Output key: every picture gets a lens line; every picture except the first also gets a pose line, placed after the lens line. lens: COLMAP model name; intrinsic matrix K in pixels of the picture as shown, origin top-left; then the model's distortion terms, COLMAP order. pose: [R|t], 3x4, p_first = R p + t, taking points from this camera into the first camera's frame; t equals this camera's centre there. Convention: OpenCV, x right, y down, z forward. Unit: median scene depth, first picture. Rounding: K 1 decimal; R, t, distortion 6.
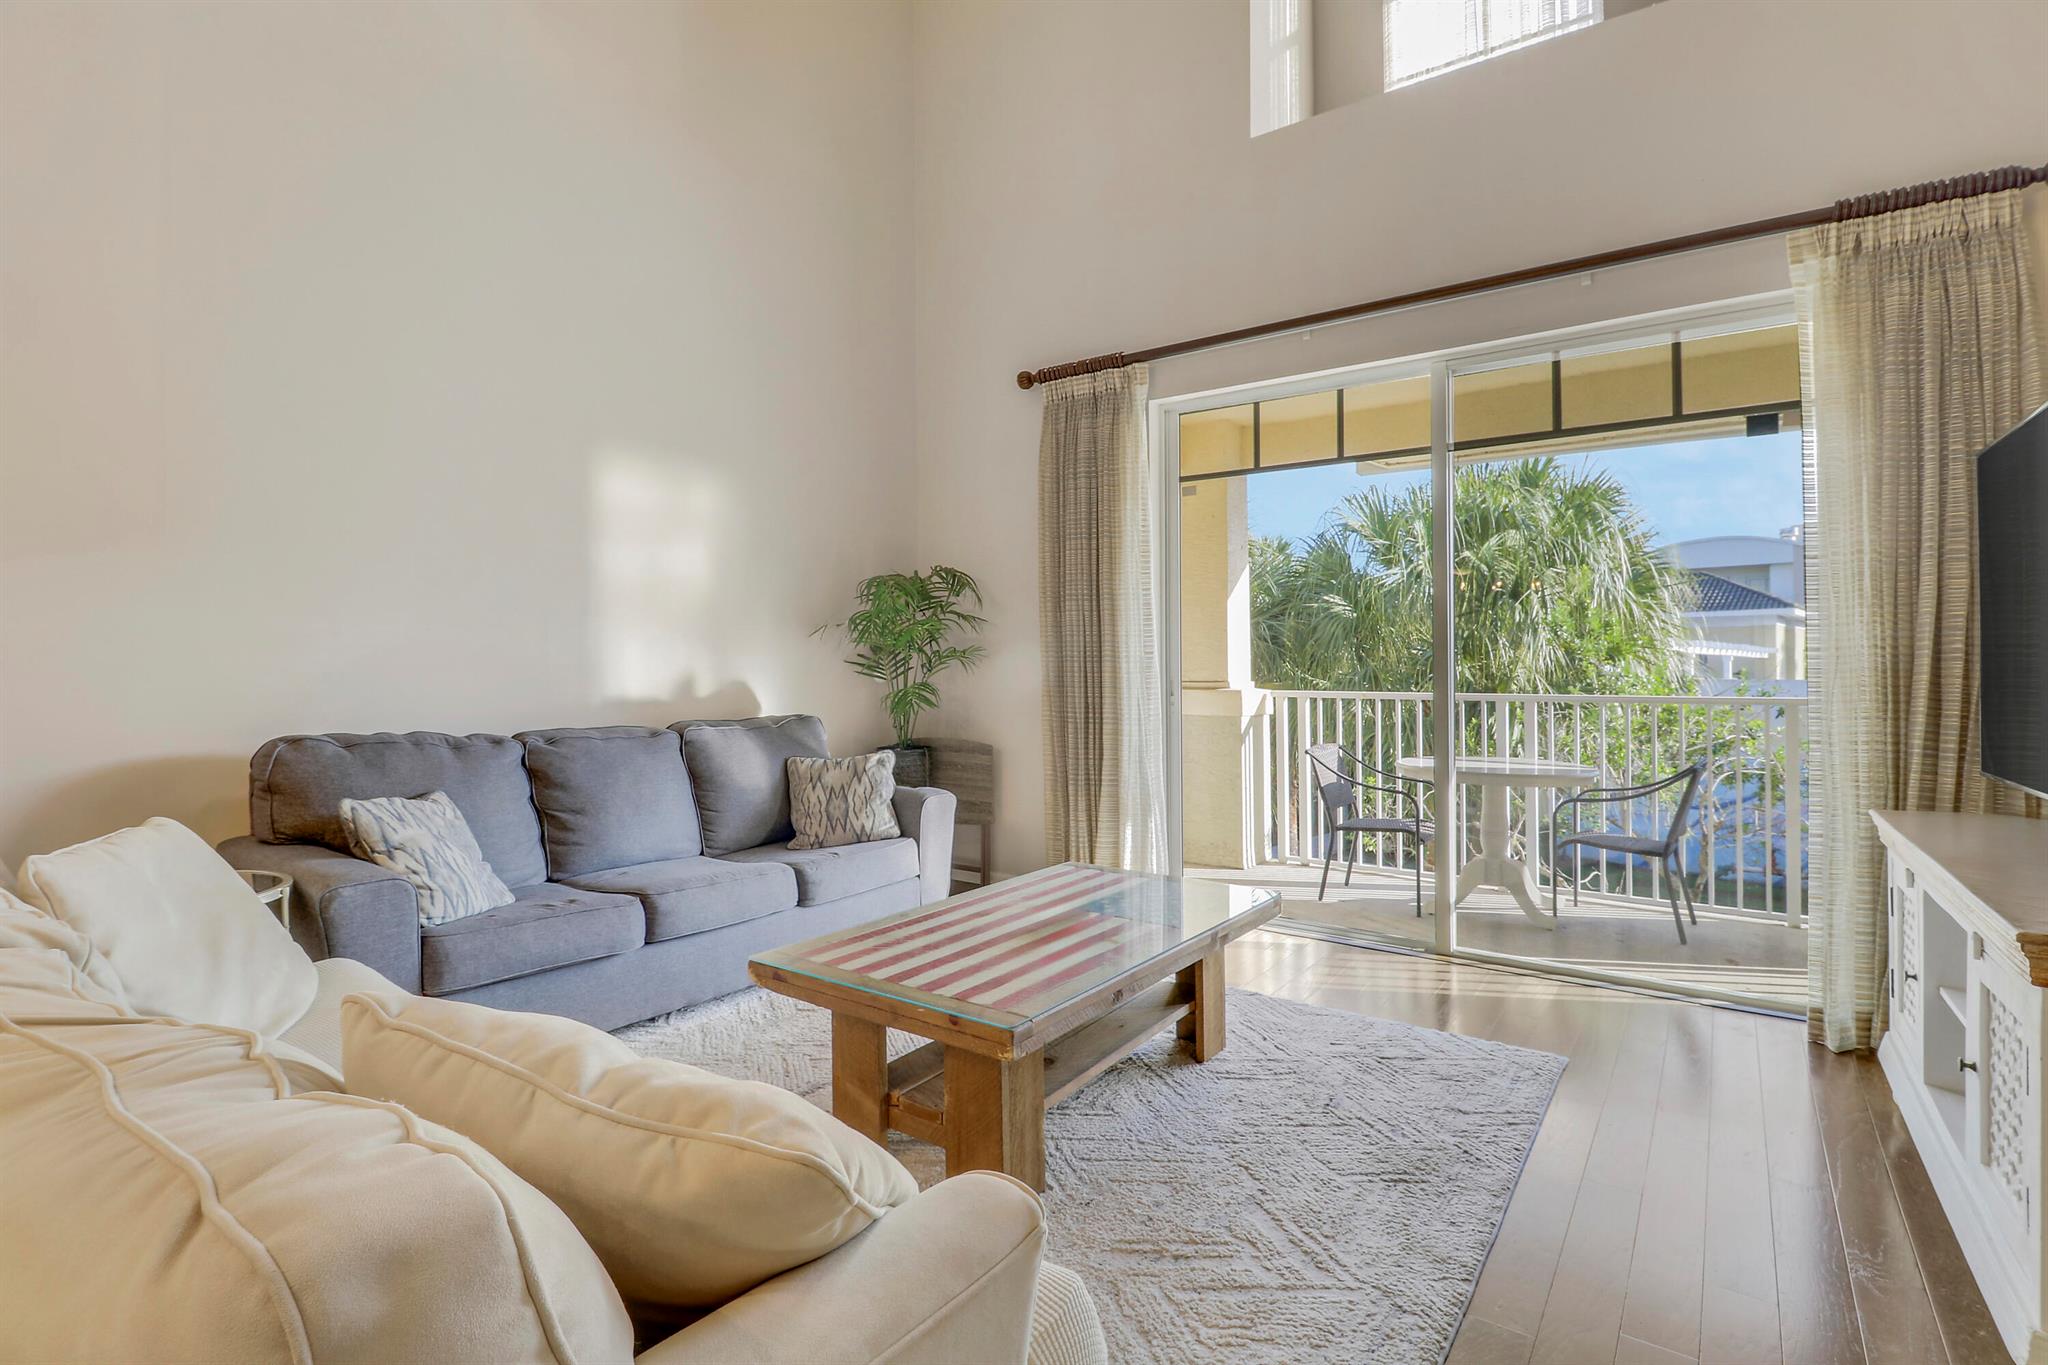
lens RADIAL K [[983.4, 0, 1023.4], [0, 983.4, 682.9], [0, 0, 1]] dist [0.004502, -0.011549]
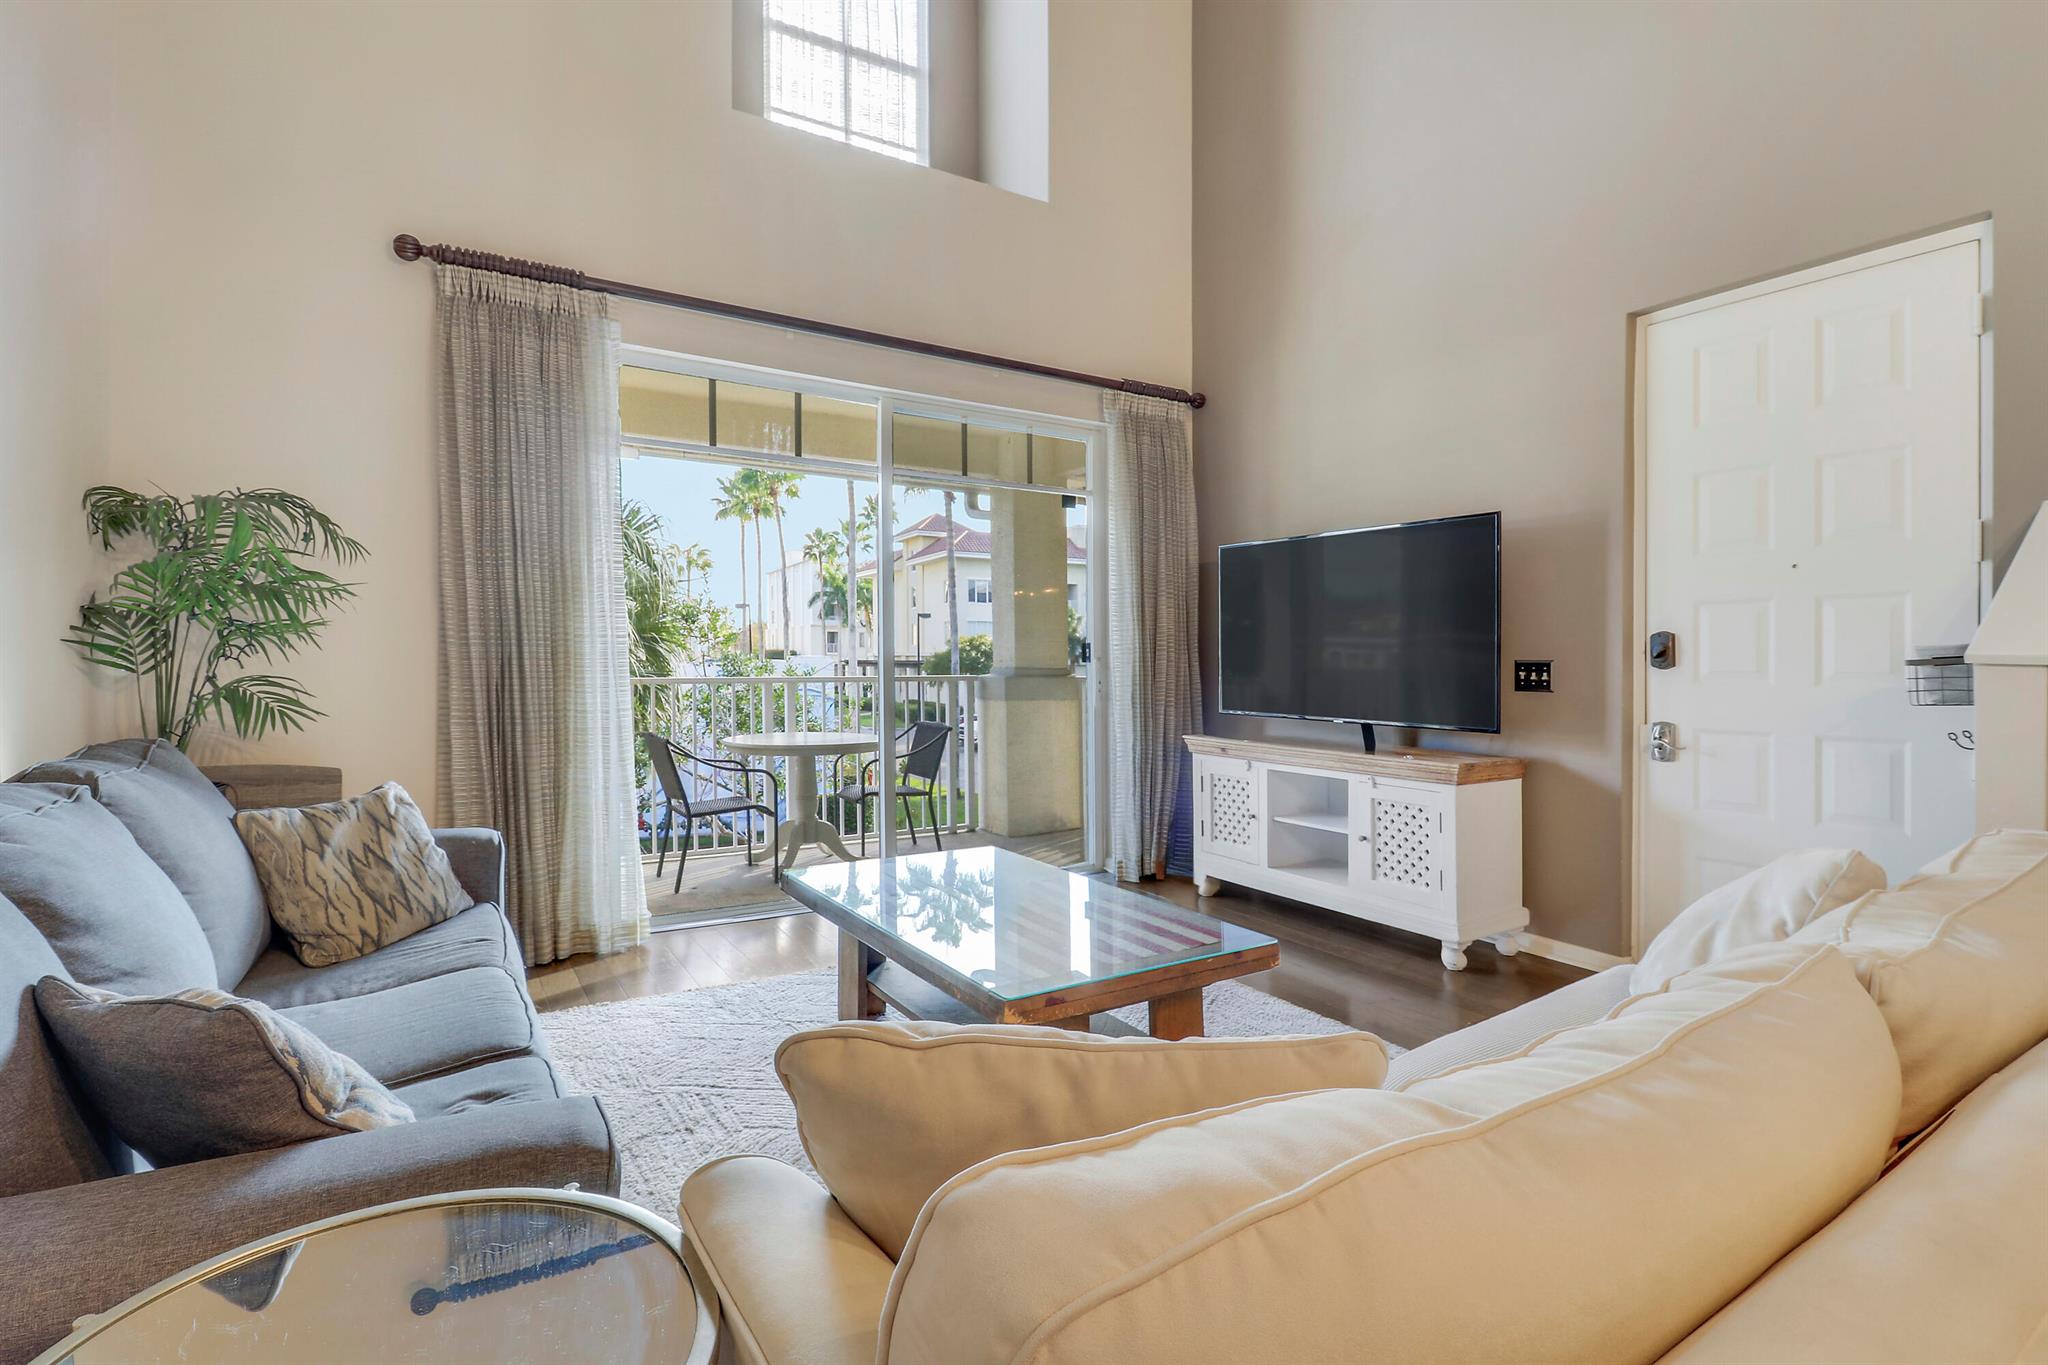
lens RADIAL K [[983.4, 0, 1040.4], [0, 983.4, 668.1], [0, 0, 1]] dist [0.004502, -0.011549]
pose [[0.385616, -0.003680, 0.922652, -0.478344], [-0.002206, 0.999986, 0.004911, -0.008272], [-0.922657, -0.003929, 0.385603, 0.304850]]
